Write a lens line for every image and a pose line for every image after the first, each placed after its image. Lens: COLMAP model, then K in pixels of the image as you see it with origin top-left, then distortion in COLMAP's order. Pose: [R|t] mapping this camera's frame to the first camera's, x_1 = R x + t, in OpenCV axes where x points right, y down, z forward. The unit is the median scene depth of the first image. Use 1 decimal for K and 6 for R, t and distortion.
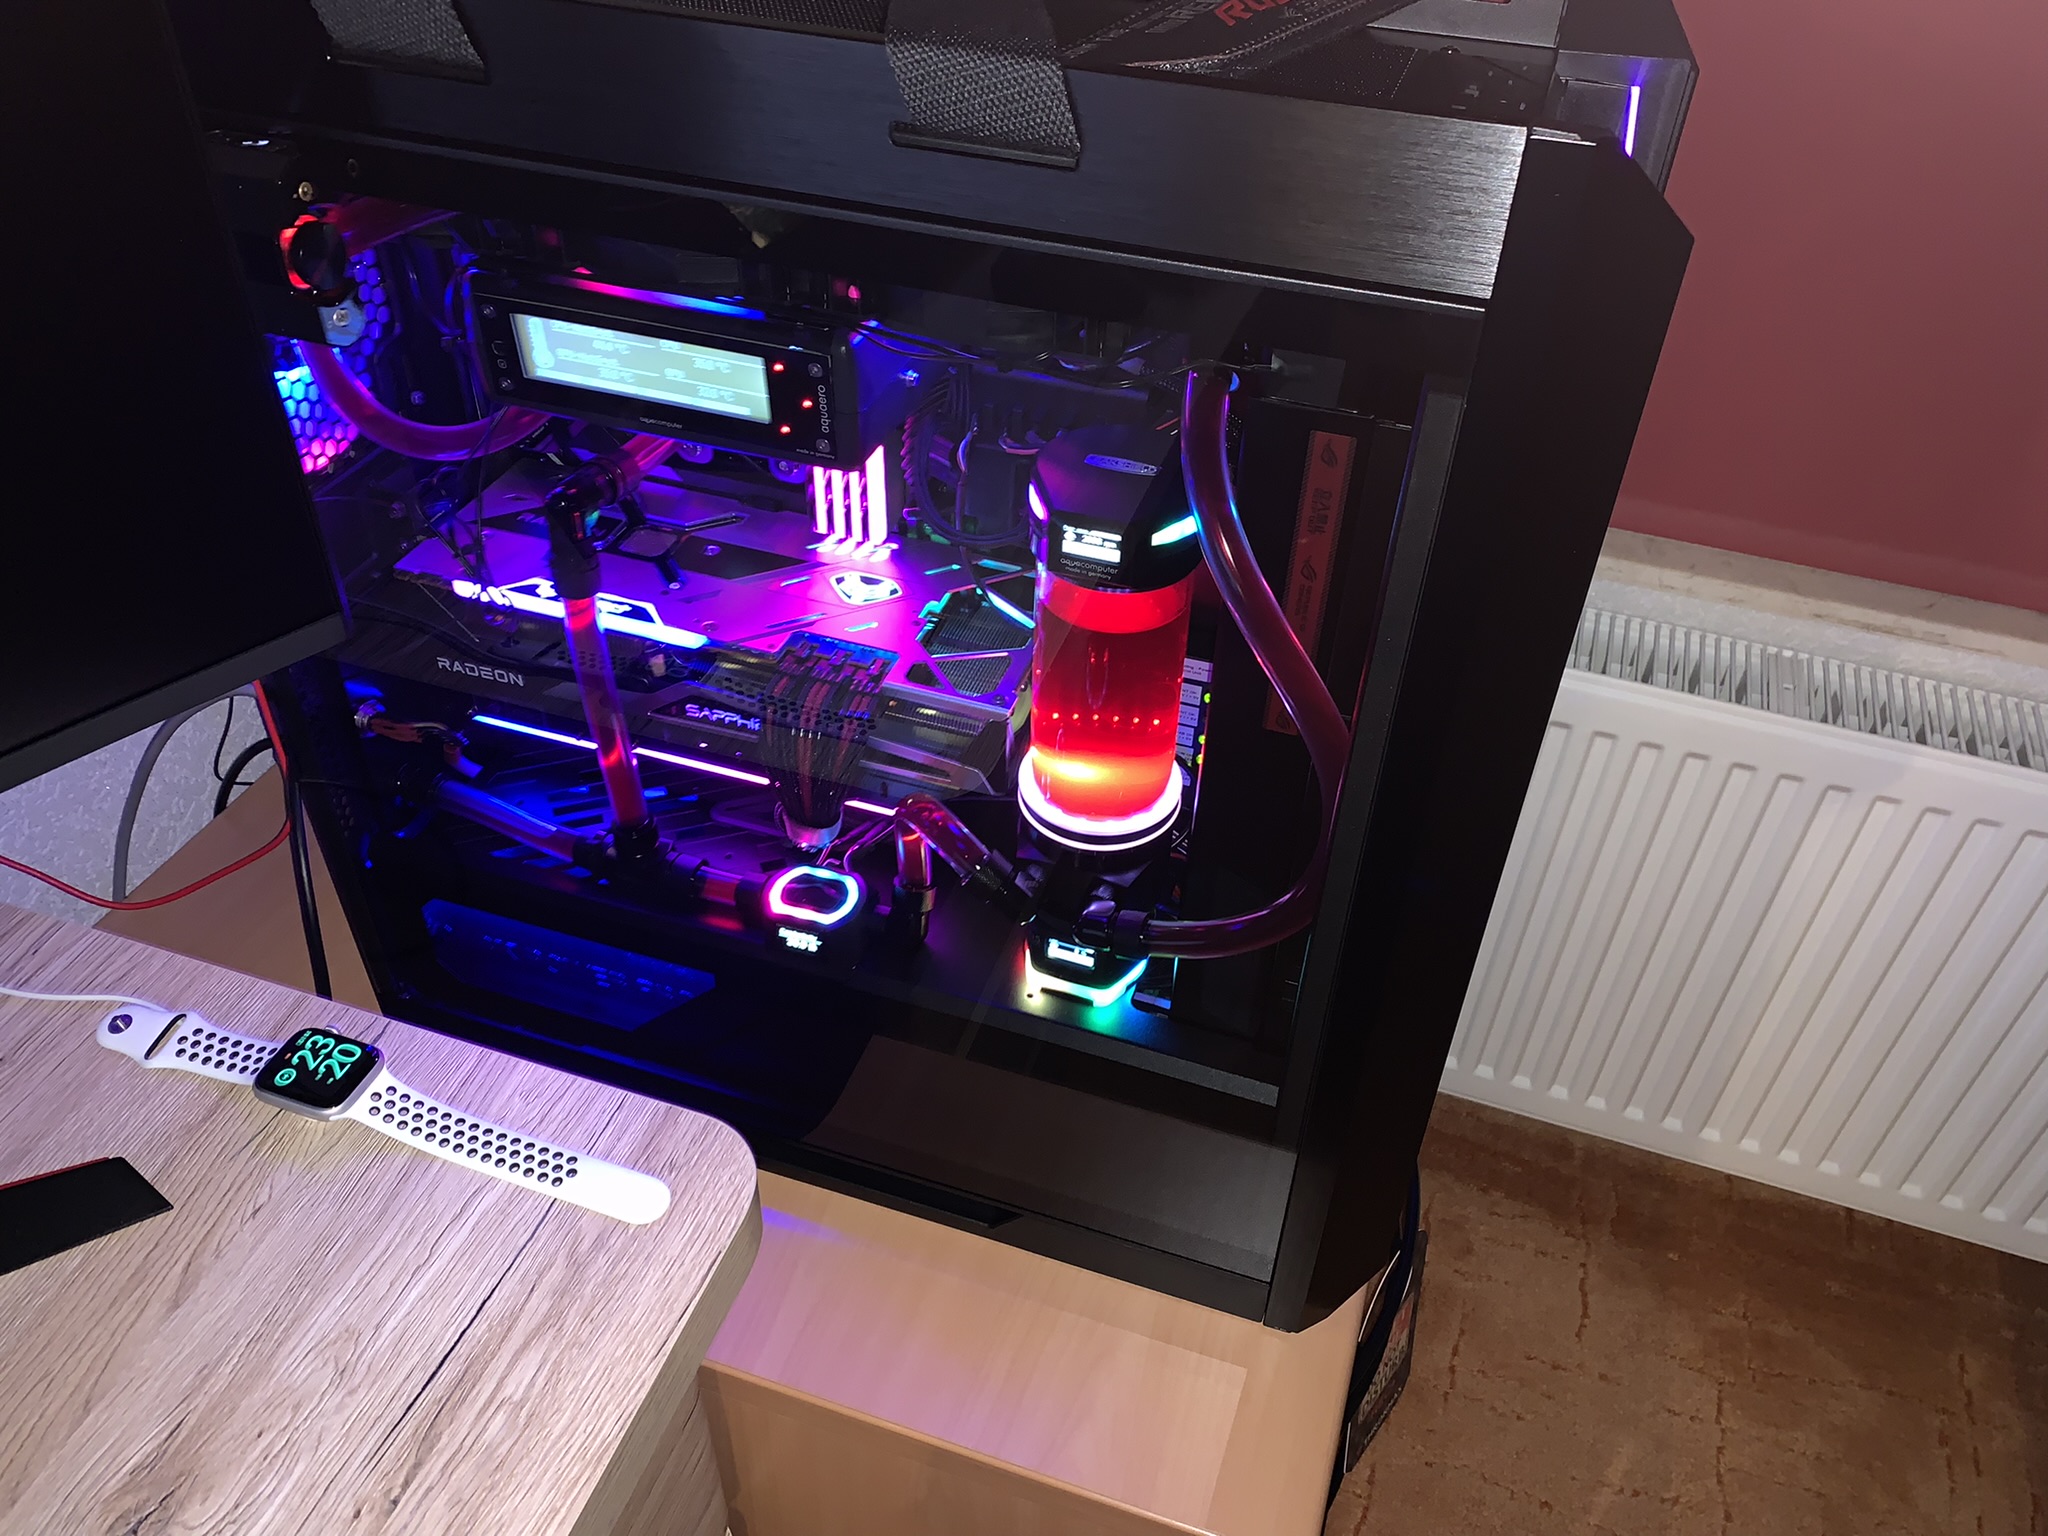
lens RADIAL K [[1571.9, 0, 1054.1], [0, 1571.9, 769.1], [0, 0, 1]] dist [0.039826, -0.046266]
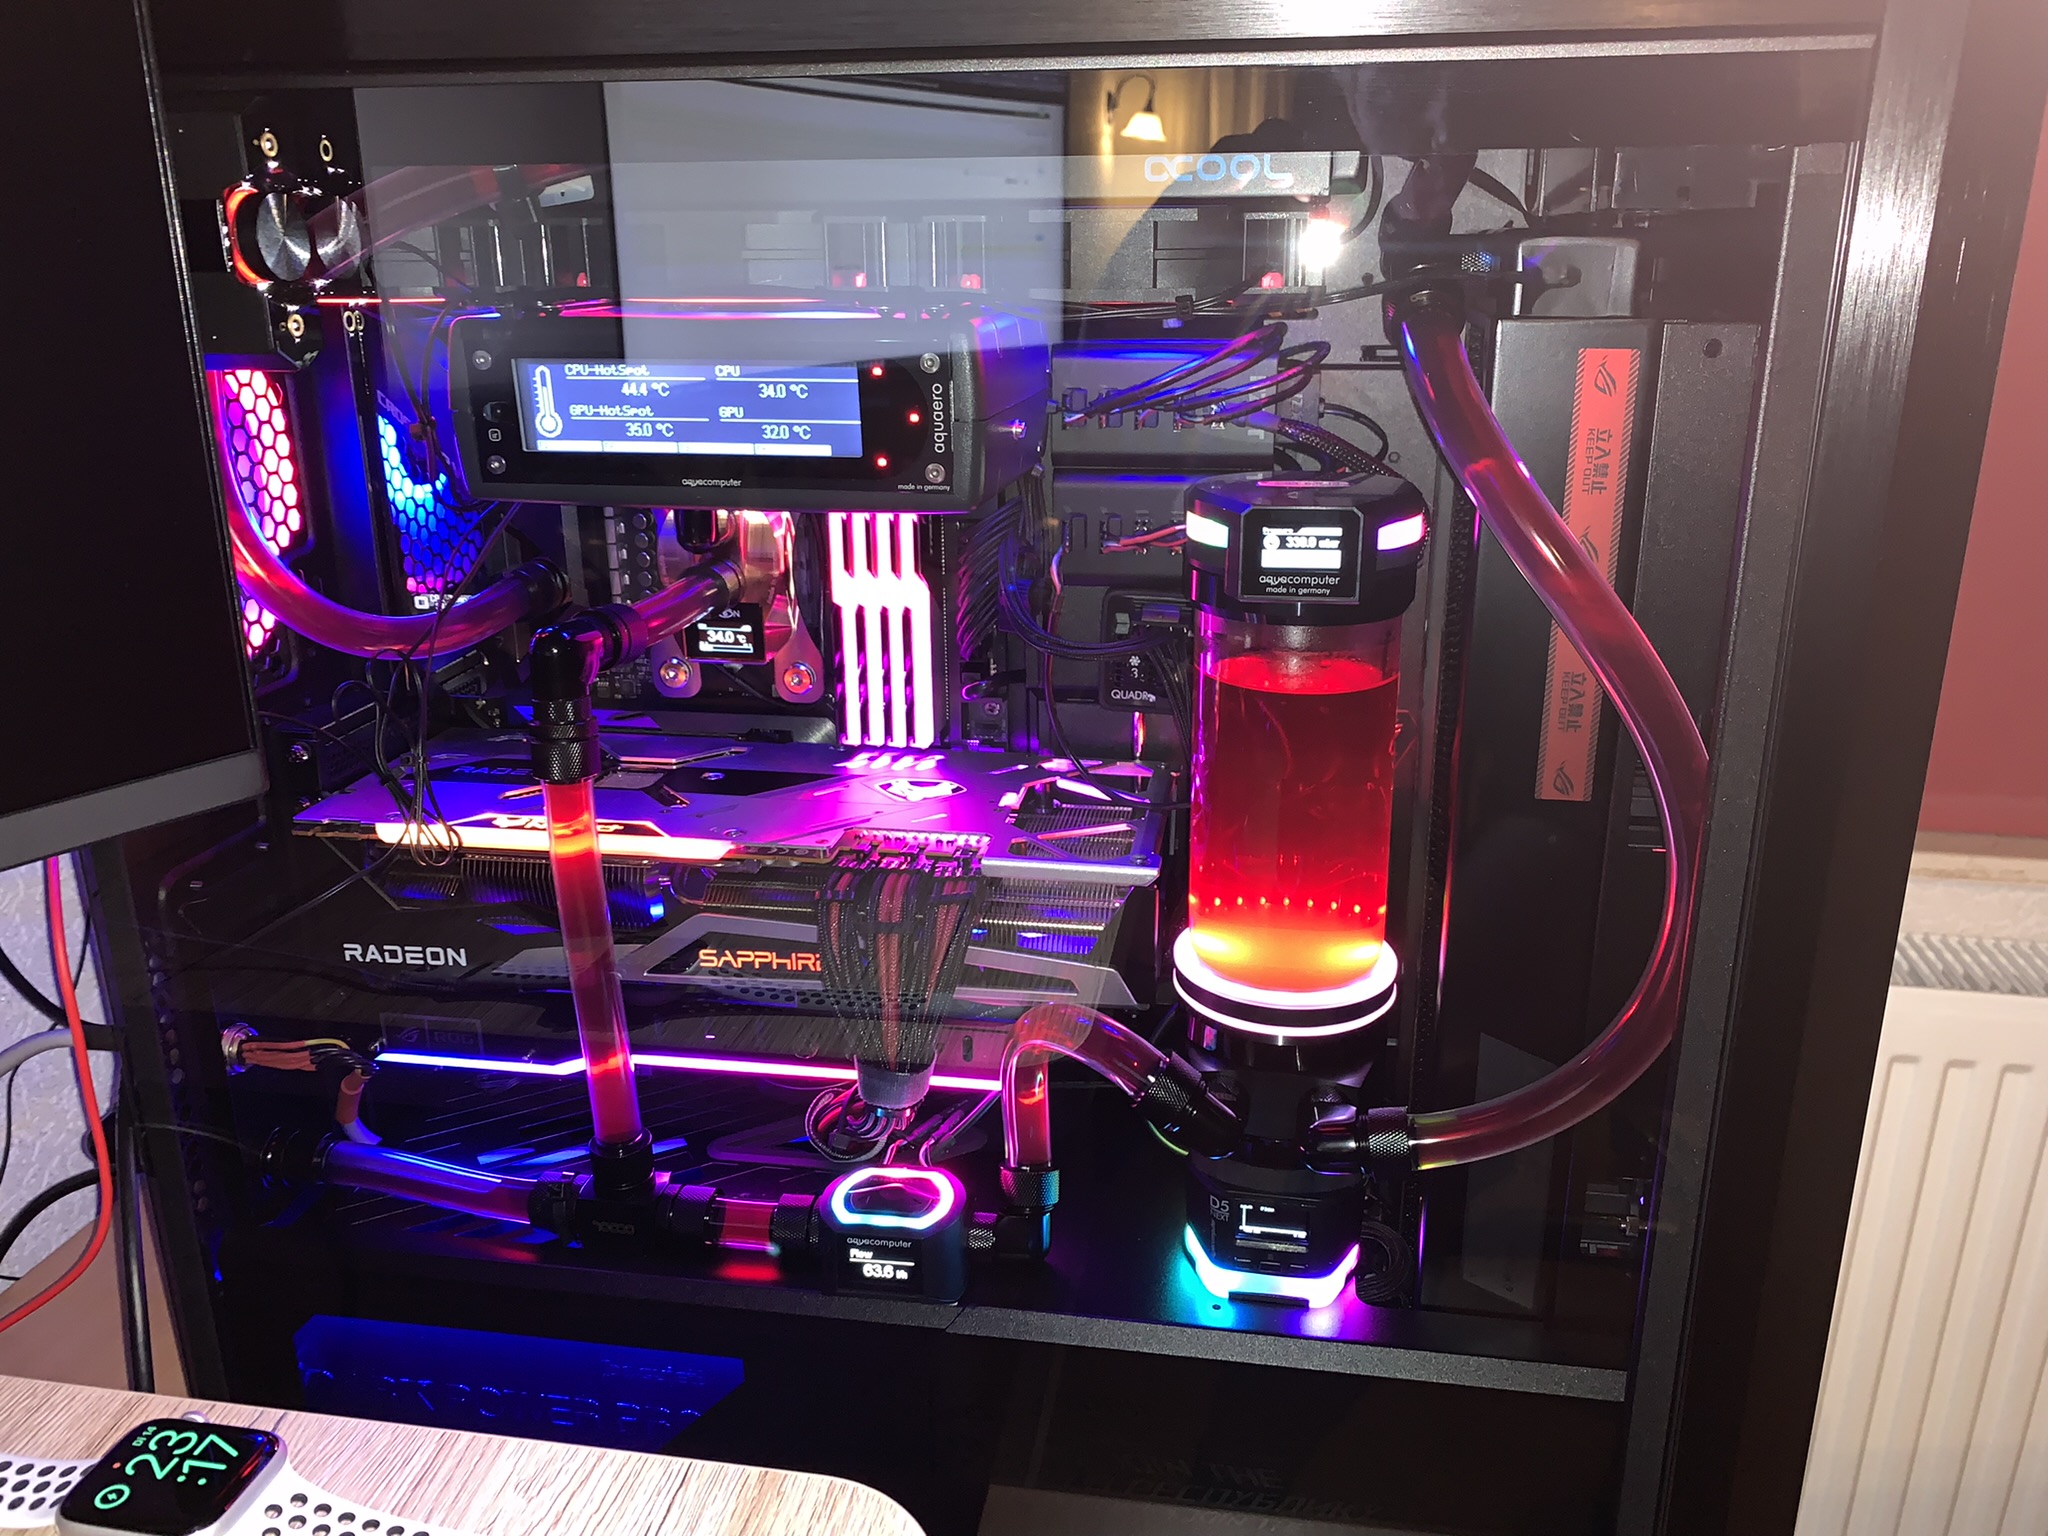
lens RADIAL K [[1571.9, 0, 1037.4], [0, 1571.9, 755.4], [0, 0, 1]] dist [0.039826, -0.046266]
pose [[0.987751, -0.086944, 0.129571, -0.176101], [0.129124, 0.921652, -0.365902, 0.177960], [-0.087607, 0.378151, 0.921589, 0.285654]]
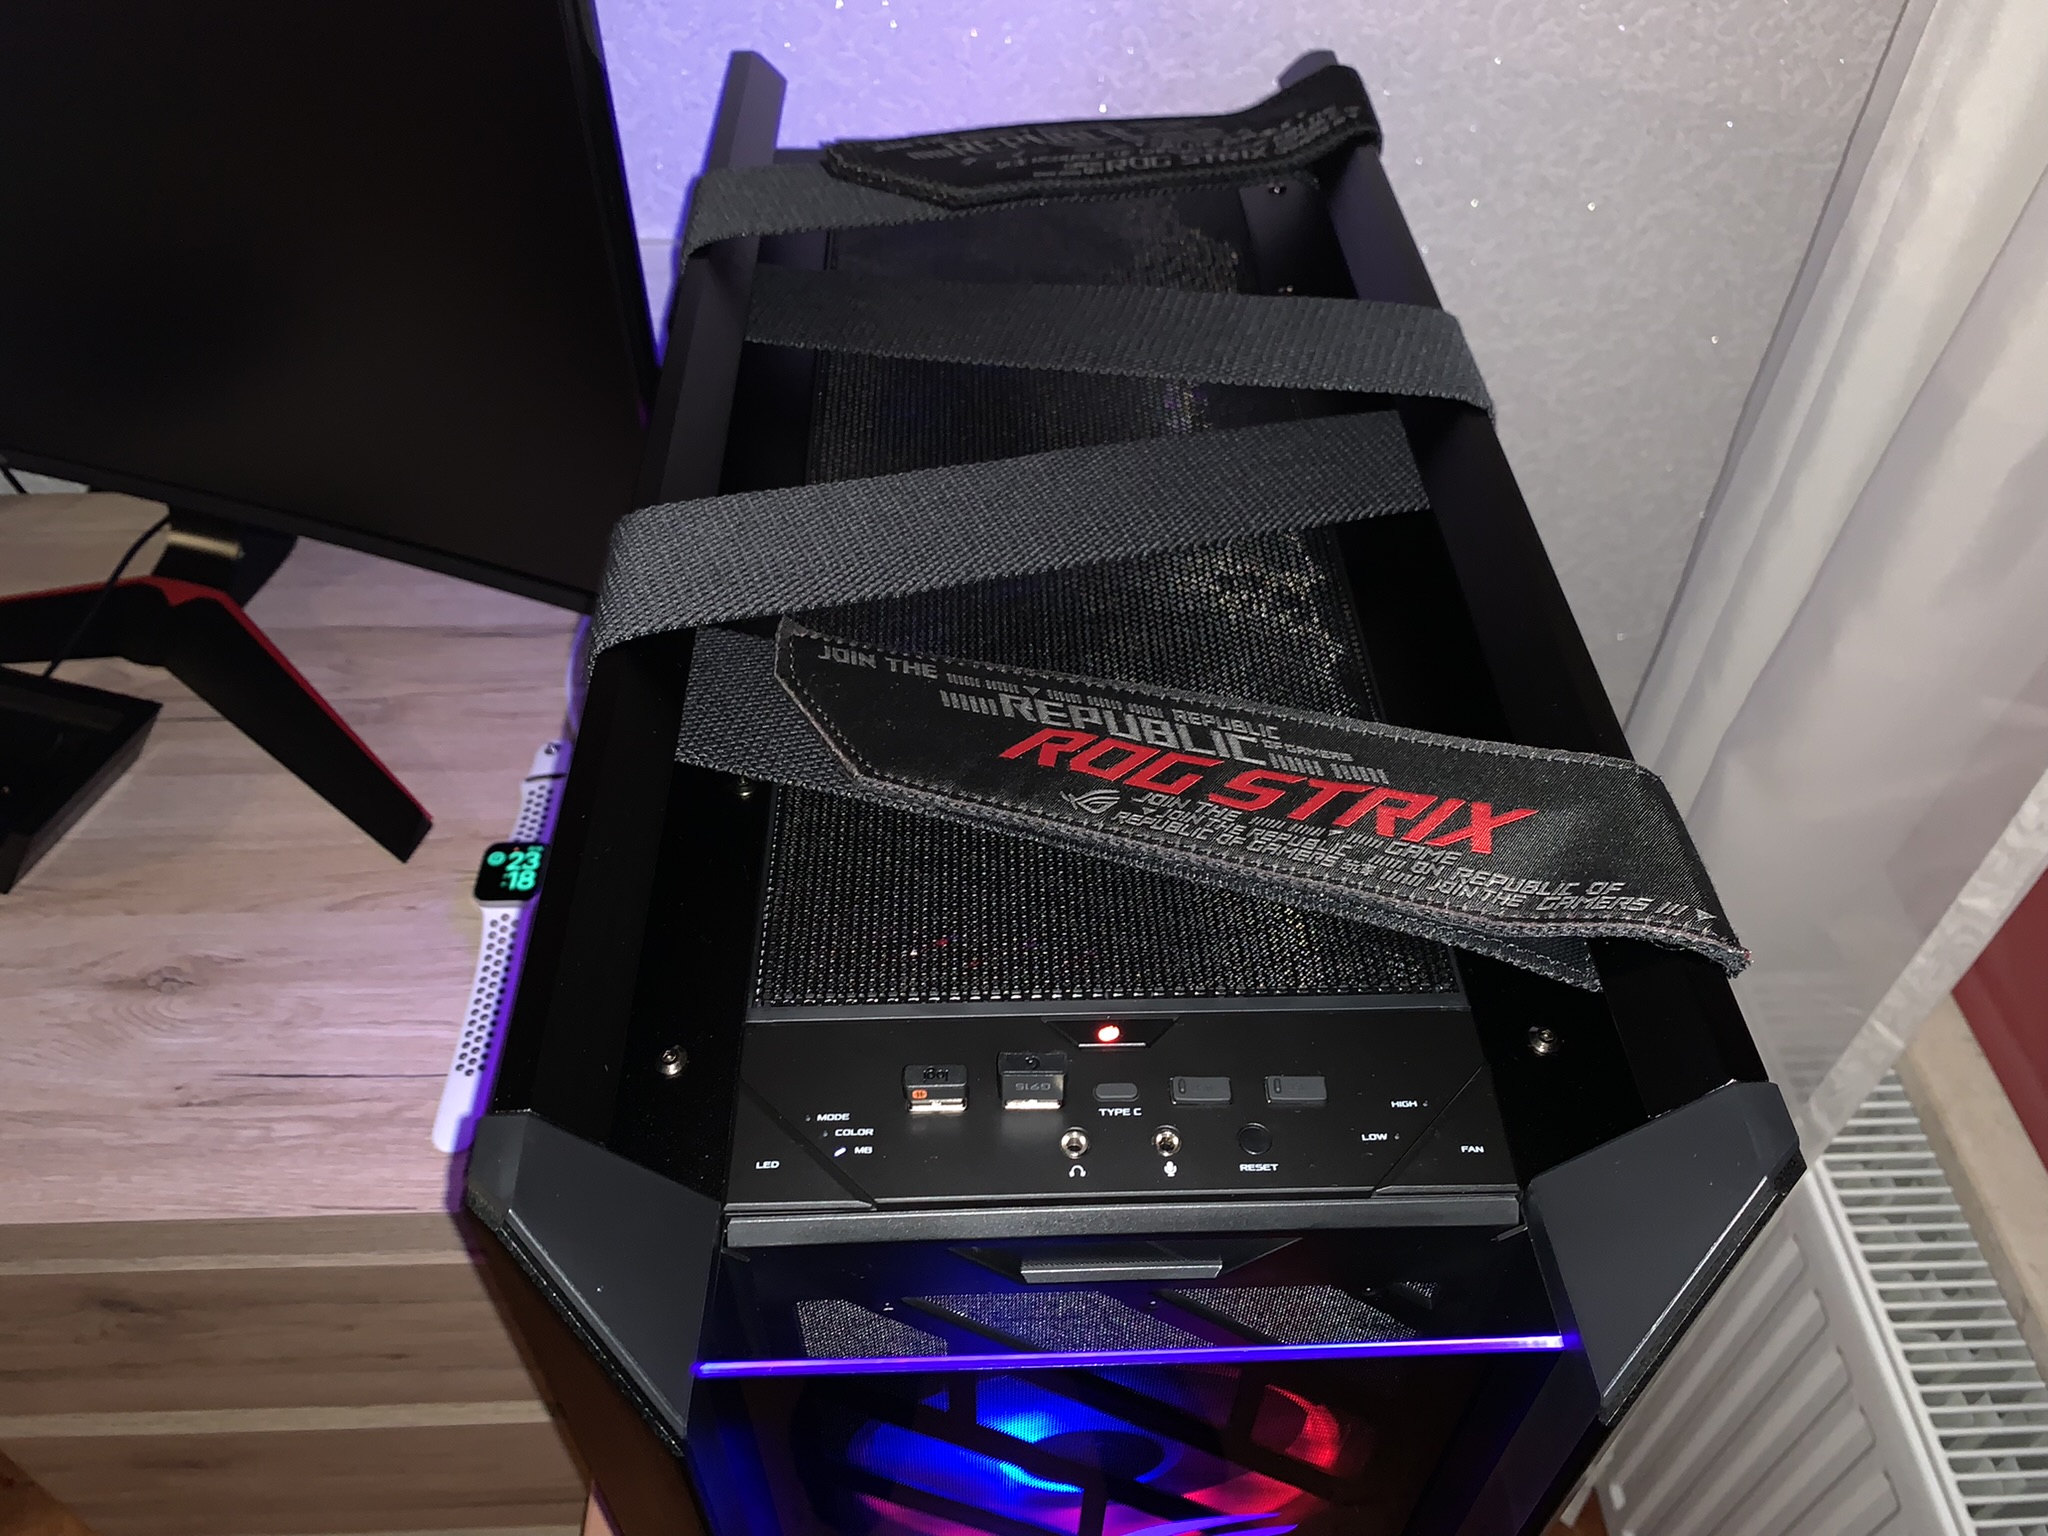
lens RADIAL K [[1571.9, 0, 1042.4], [0, 1571.9, 758.9], [0, 0, 1]] dist [0.039826, -0.046266]
pose [[0.346387, 0.650315, -0.676097, 0.455763], [-0.607085, 0.704844, 0.366936, -0.556449], [0.715167, 0.283347, 0.638945, 0.405083]]
